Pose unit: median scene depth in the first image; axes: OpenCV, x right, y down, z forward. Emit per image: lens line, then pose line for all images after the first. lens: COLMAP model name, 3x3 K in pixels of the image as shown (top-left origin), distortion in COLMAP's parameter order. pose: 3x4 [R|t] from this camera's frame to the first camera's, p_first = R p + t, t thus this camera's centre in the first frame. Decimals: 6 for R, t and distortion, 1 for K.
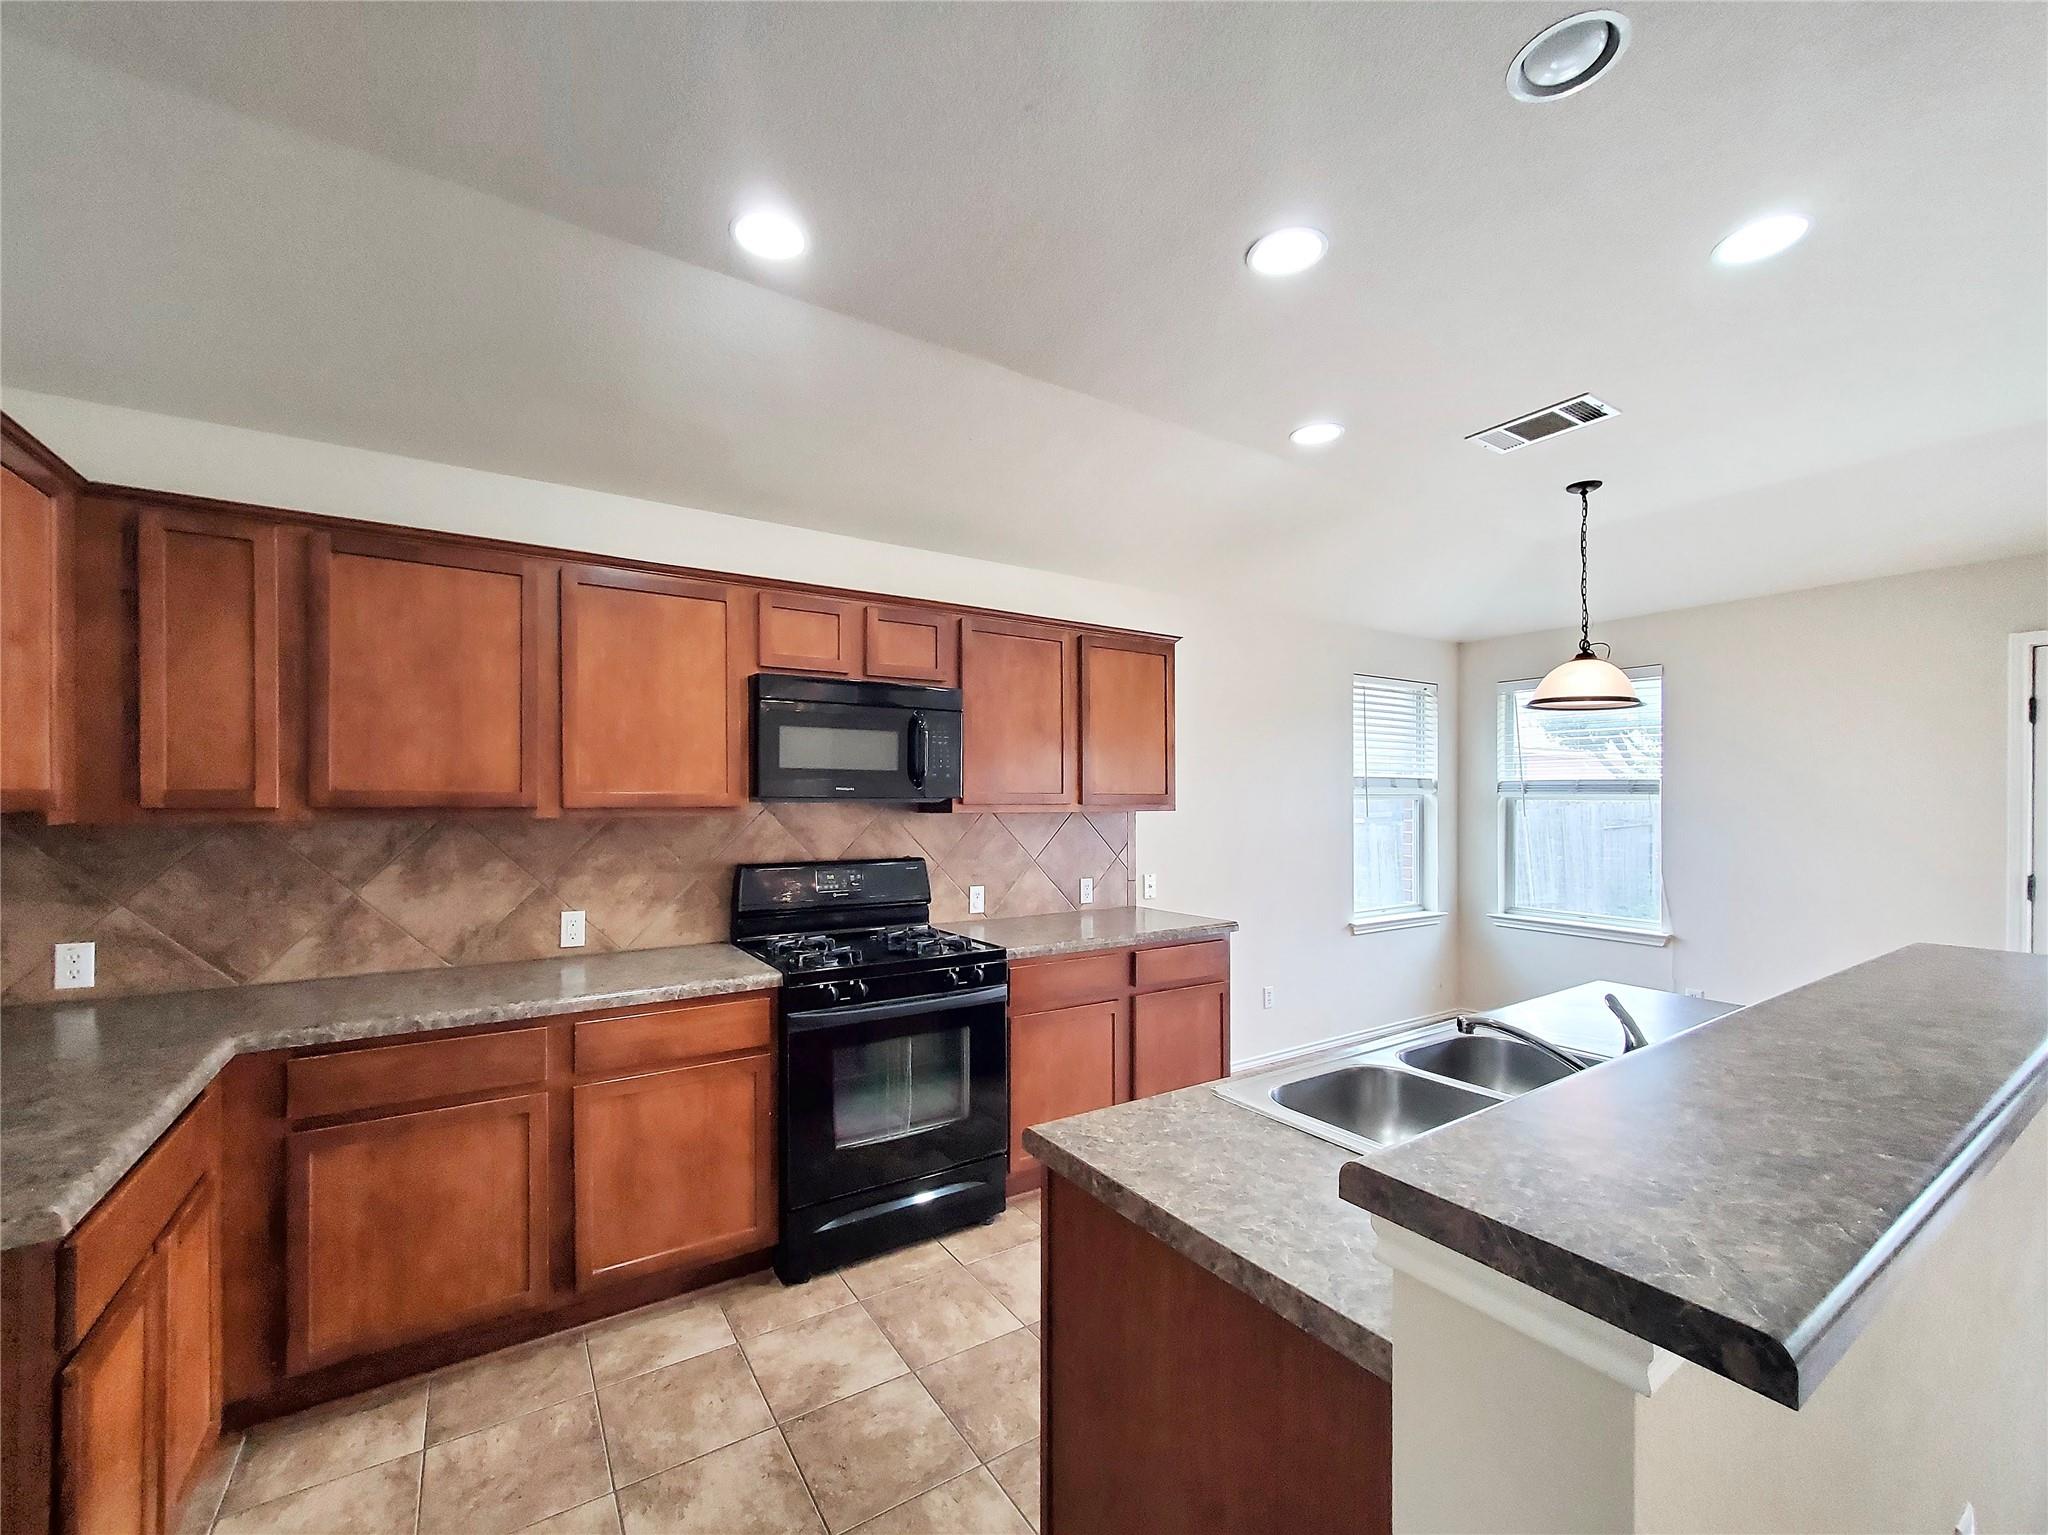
lens RADIAL K [[826.8, 0, 998.3], [0, 826.8, 793.3], [0, 0, 1]] dist [0.003027, -0.001396]
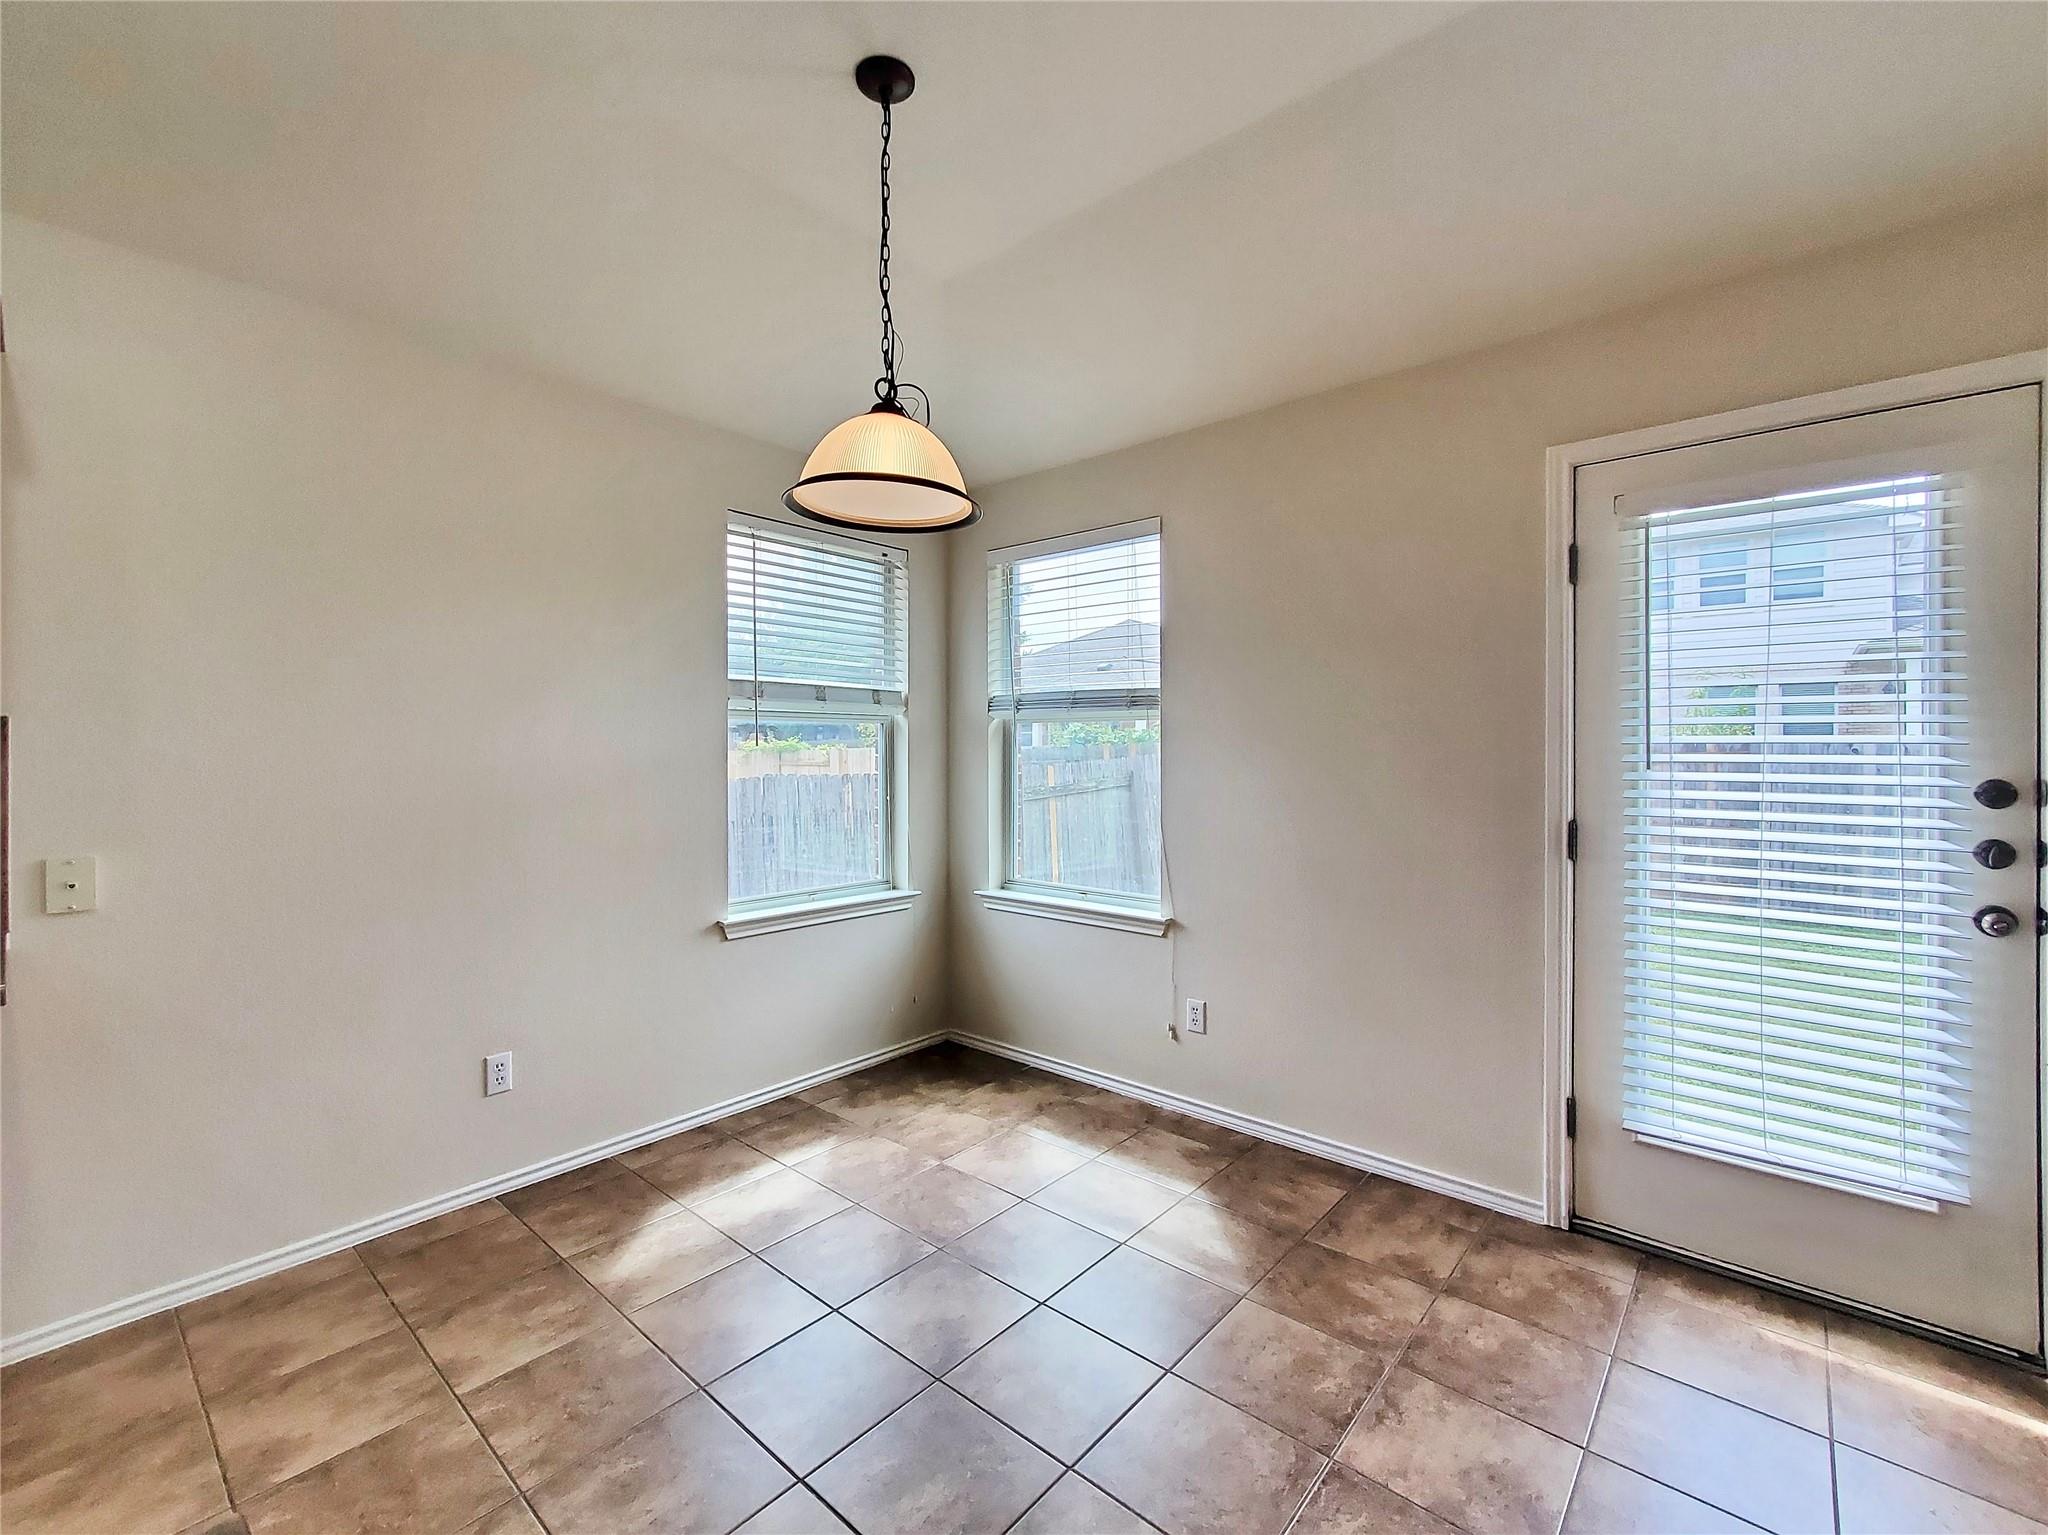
lens RADIAL K [[869.5, 0, 994.0], [0, 869.5, 744.0], [0, 0, 1]] dist [-0.001573, 0.000465]
pose [[0.962951, 0.001643, 0.269671, 0.446755], [-0.001737, 0.999998, 0.000107, 0.026996], [-0.269670, -0.000571, 0.962953, 0.332164]]
